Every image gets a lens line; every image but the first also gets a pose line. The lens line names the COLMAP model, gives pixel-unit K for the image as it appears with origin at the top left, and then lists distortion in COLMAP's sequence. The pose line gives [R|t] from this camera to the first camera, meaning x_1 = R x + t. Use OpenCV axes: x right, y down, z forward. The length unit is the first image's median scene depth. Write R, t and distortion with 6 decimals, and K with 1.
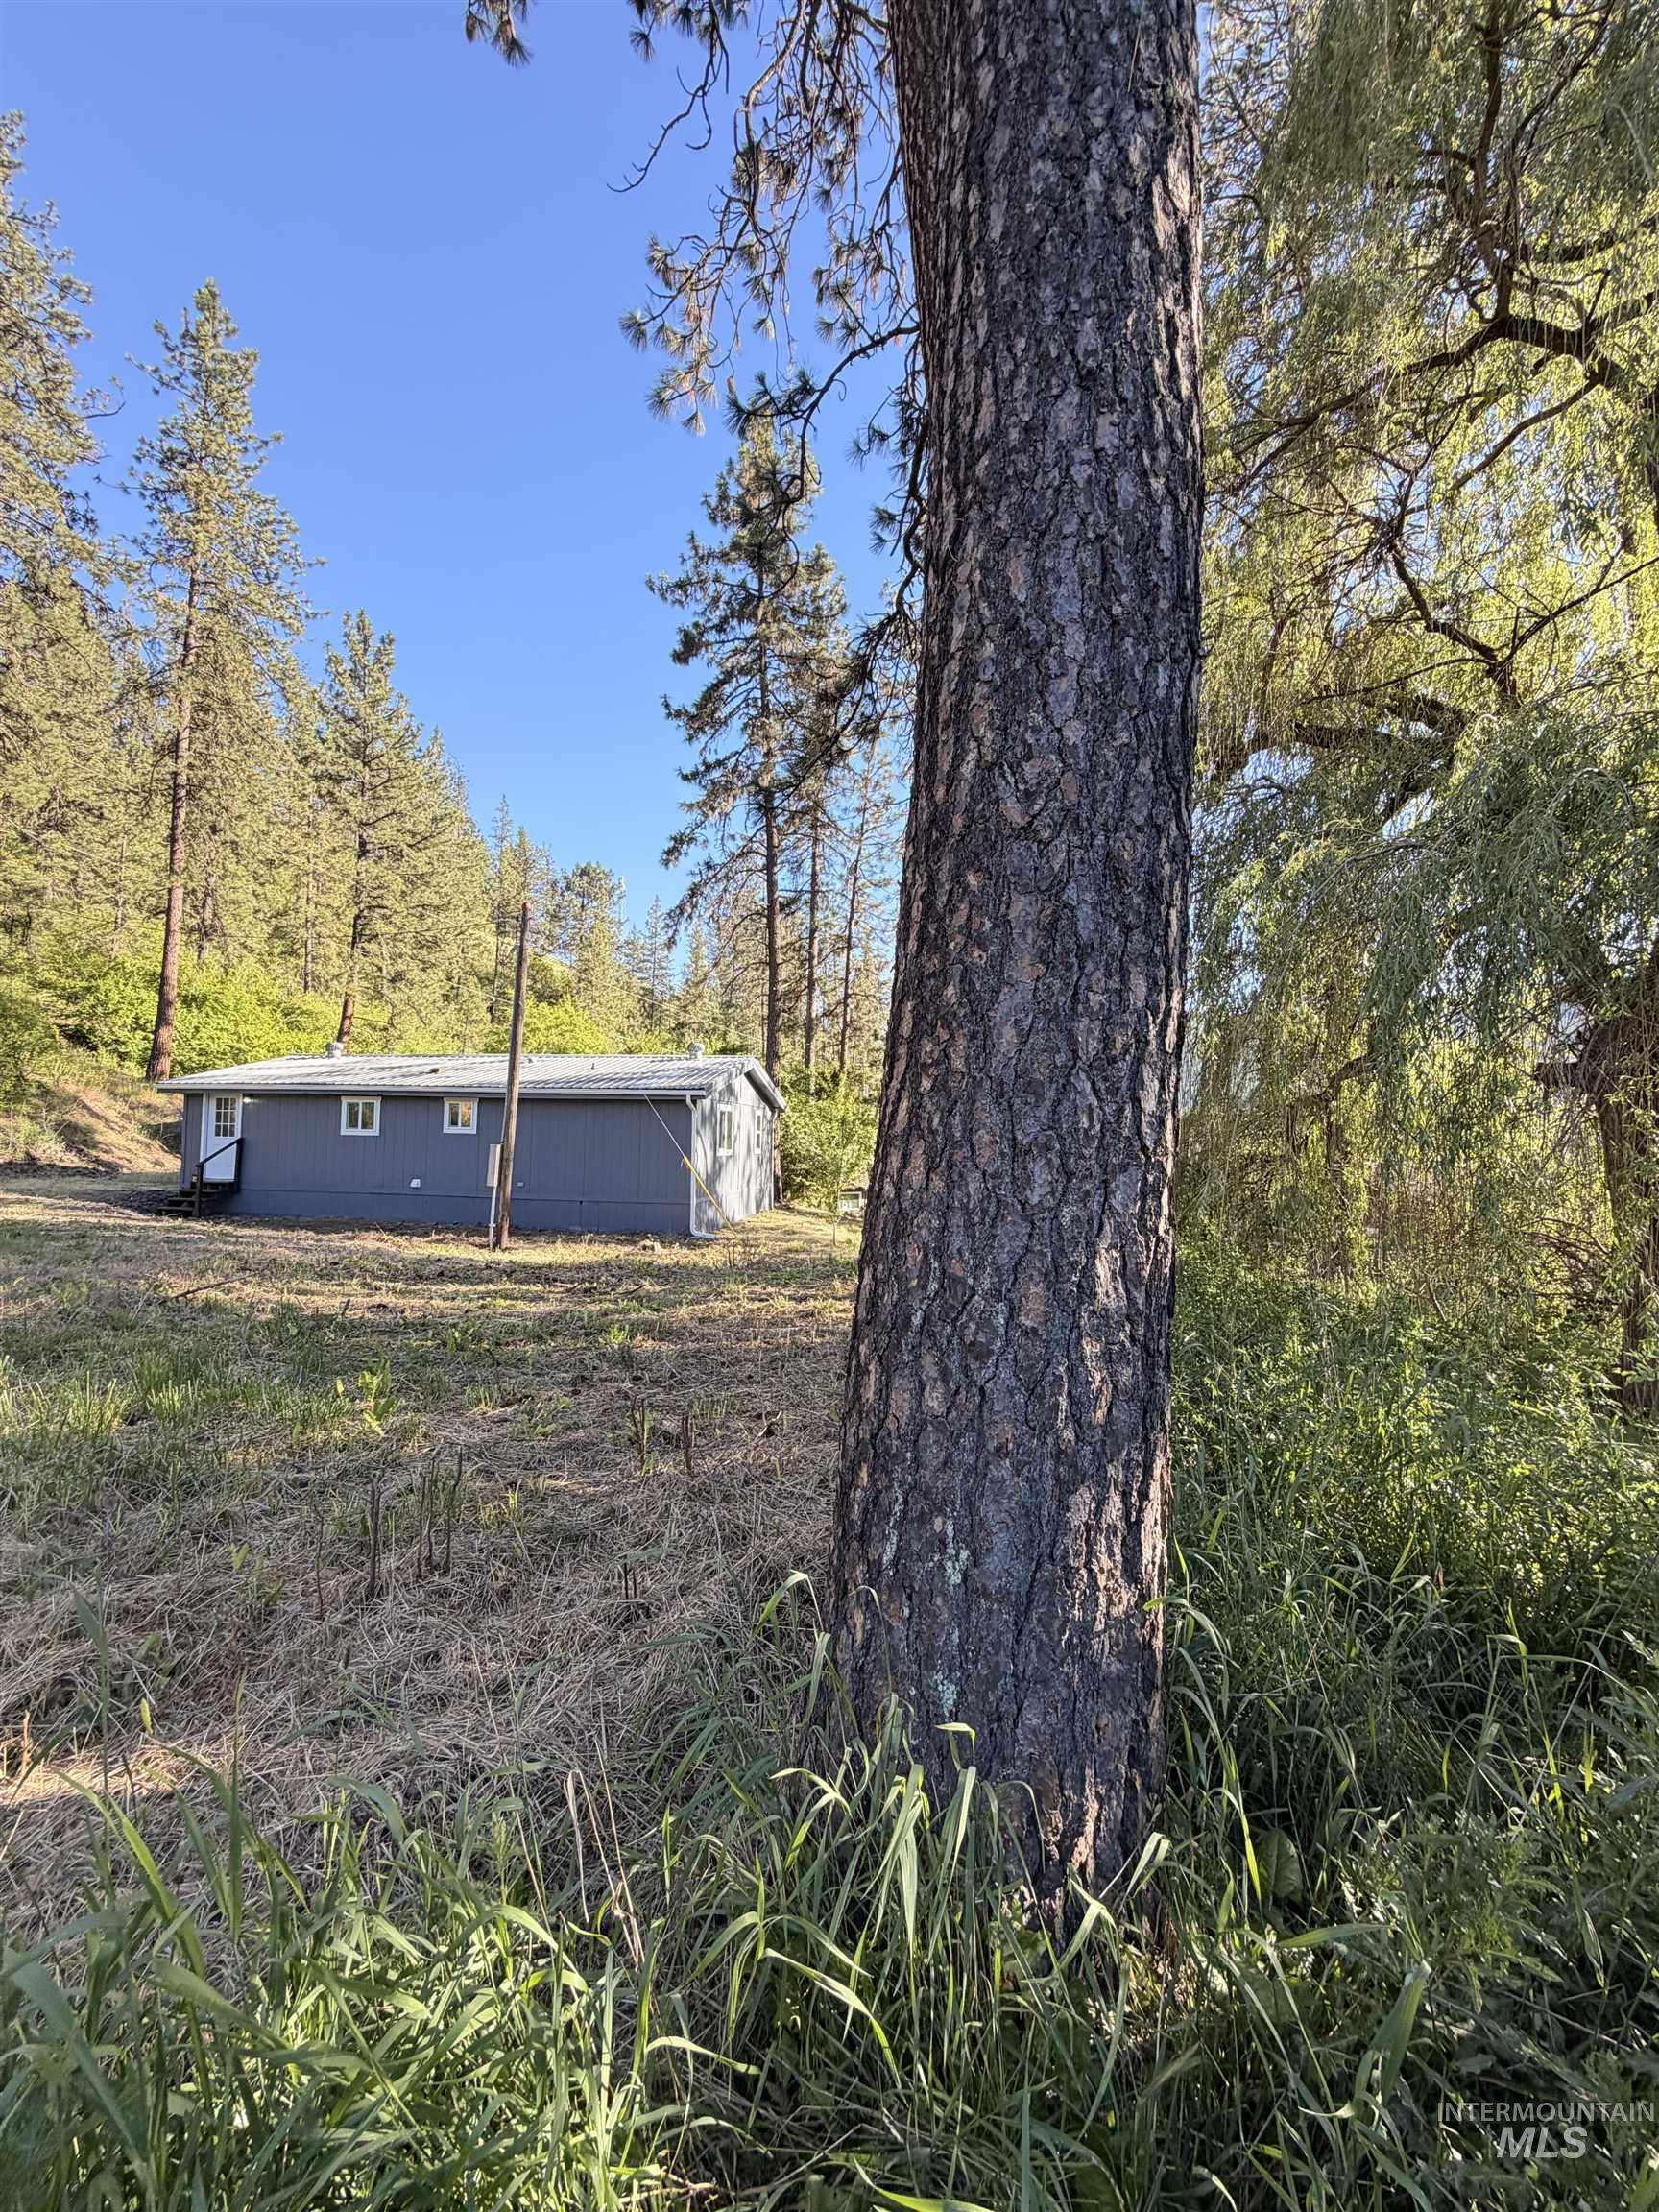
lens RADIAL K [[870.3, 0, 832.4], [0, 870.3, 1102.8], [0, 0, 1]] dist [-0.003122, -0.000073]
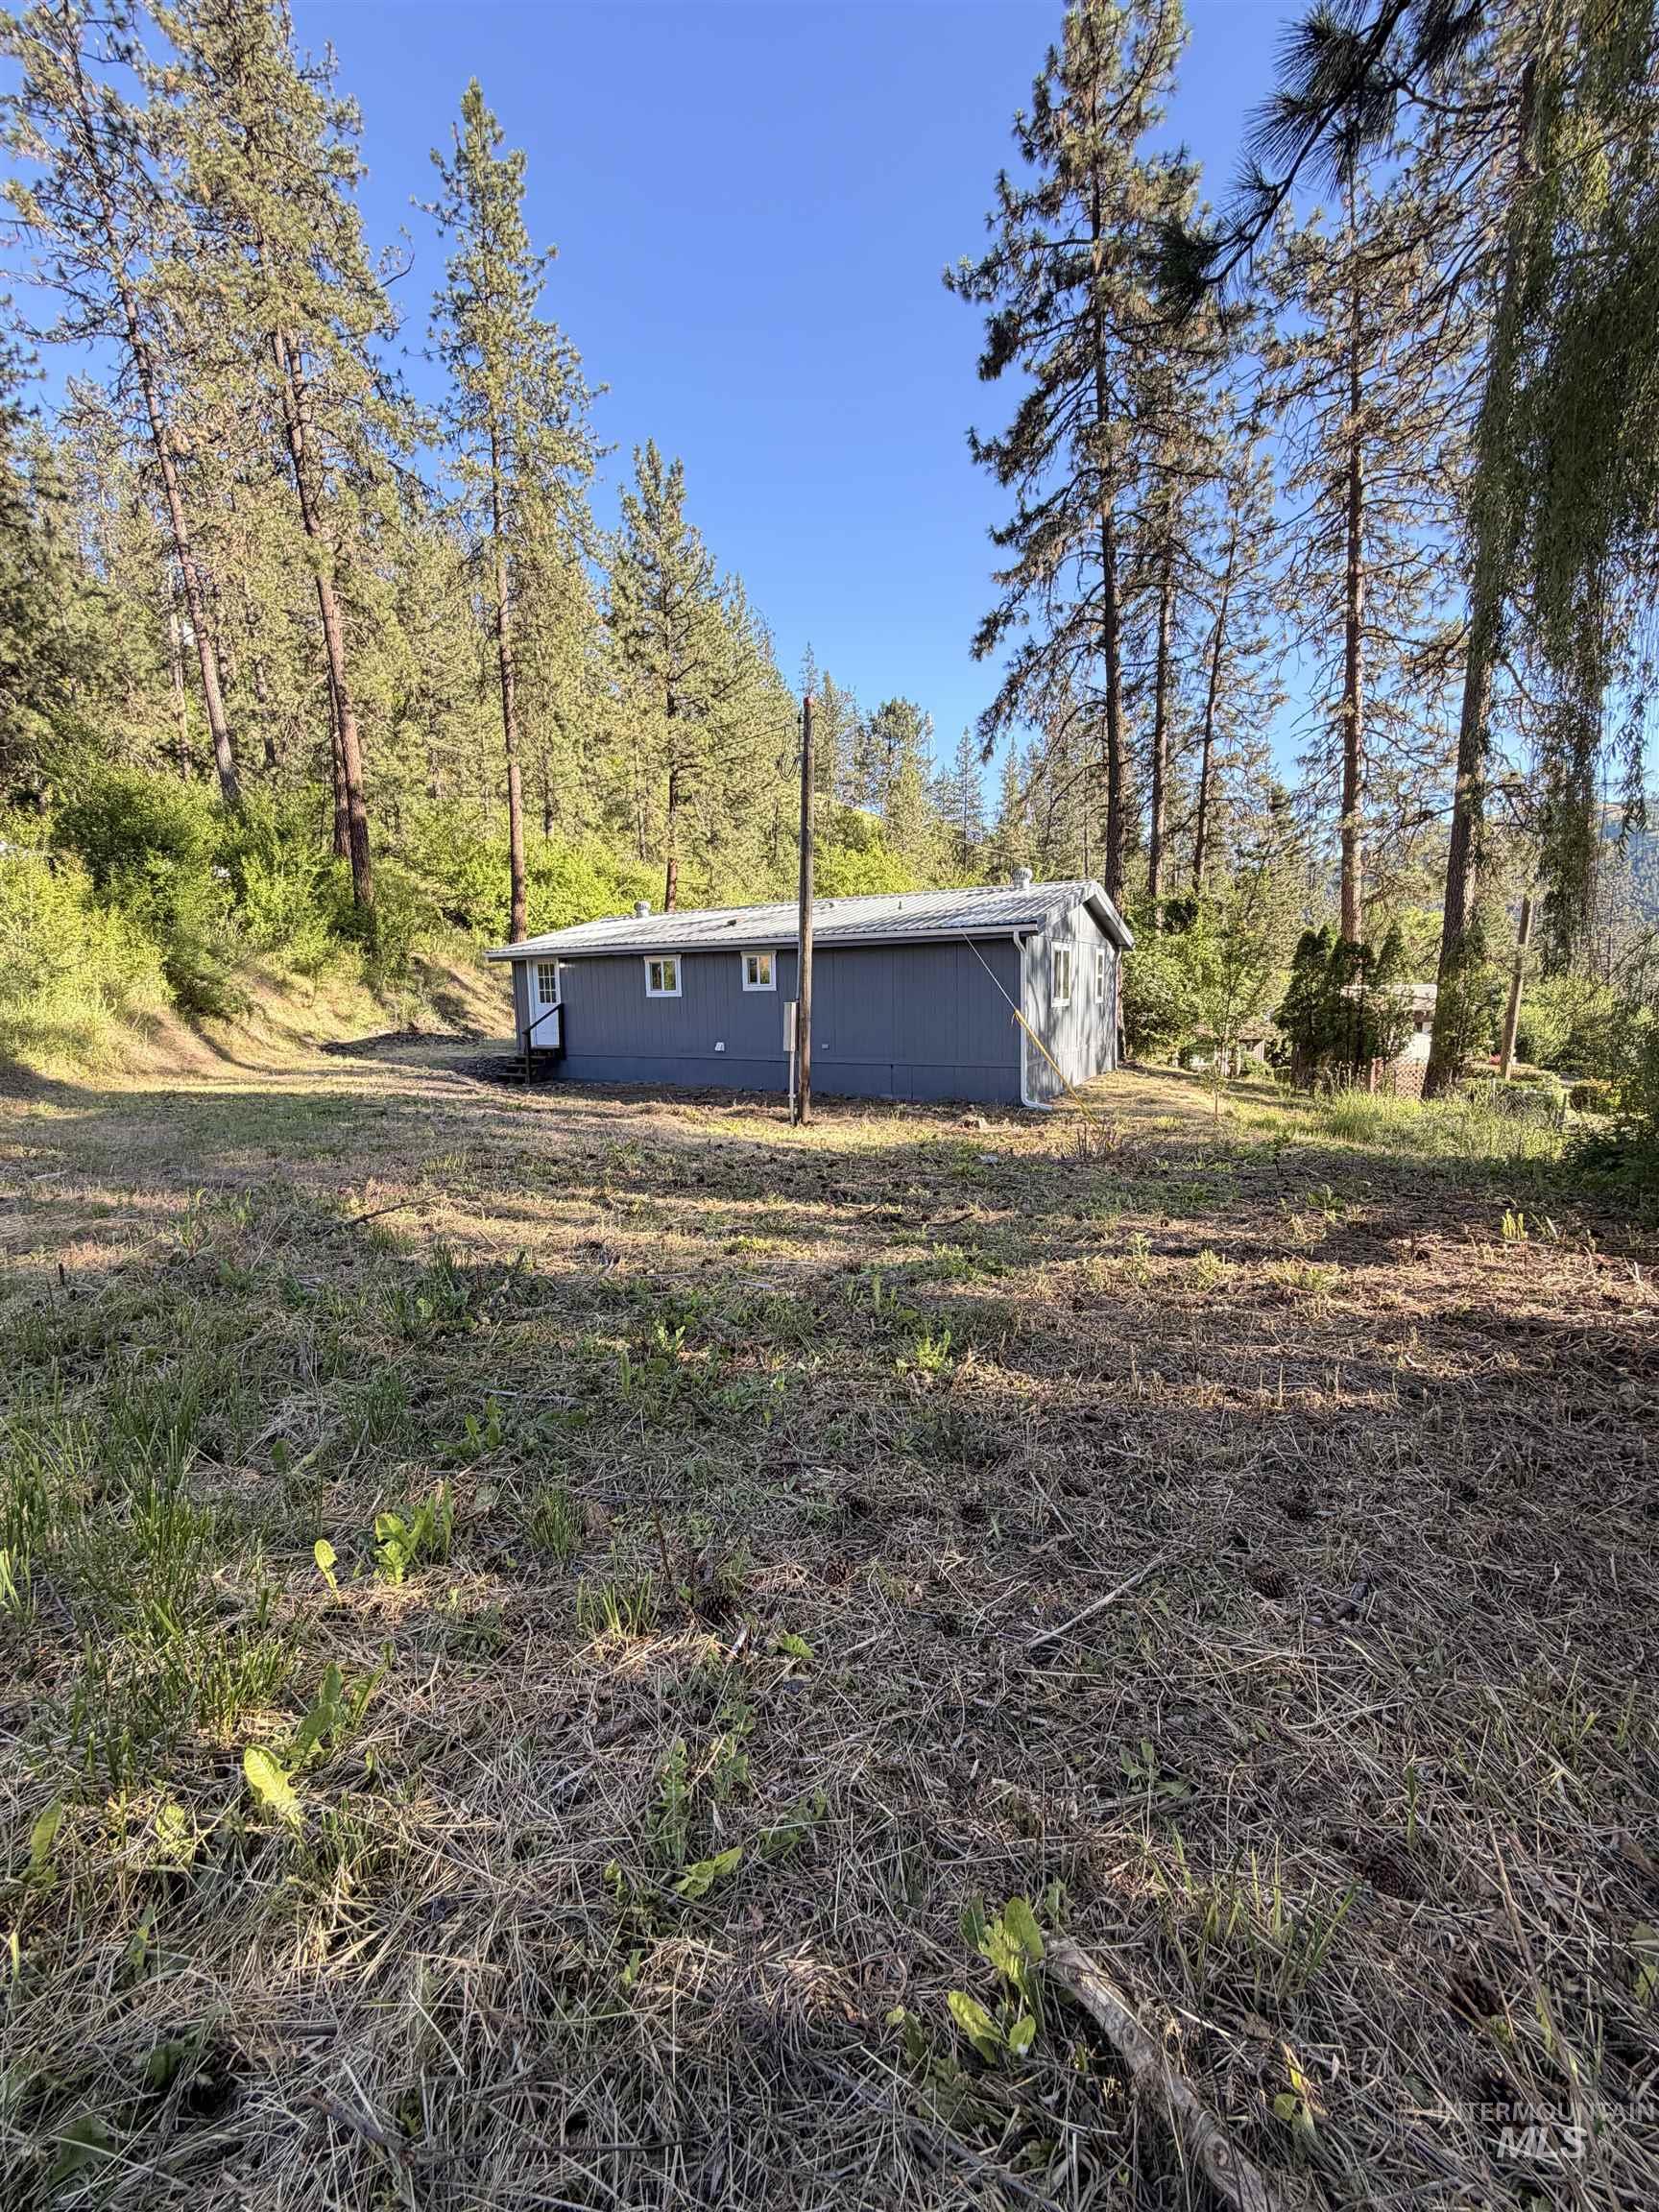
lens RADIAL K [[870.3, 0, 832.4], [0, 870.3, 1102.8], [0, 0, 1]] dist [-0.003122, -0.000073]
pose [[0.936193, 0.008094, -0.351392, -0.026751], [0.051522, 0.985776, 0.159972, 0.006014], [0.347689, -0.167870, 0.922460, 0.116768]]
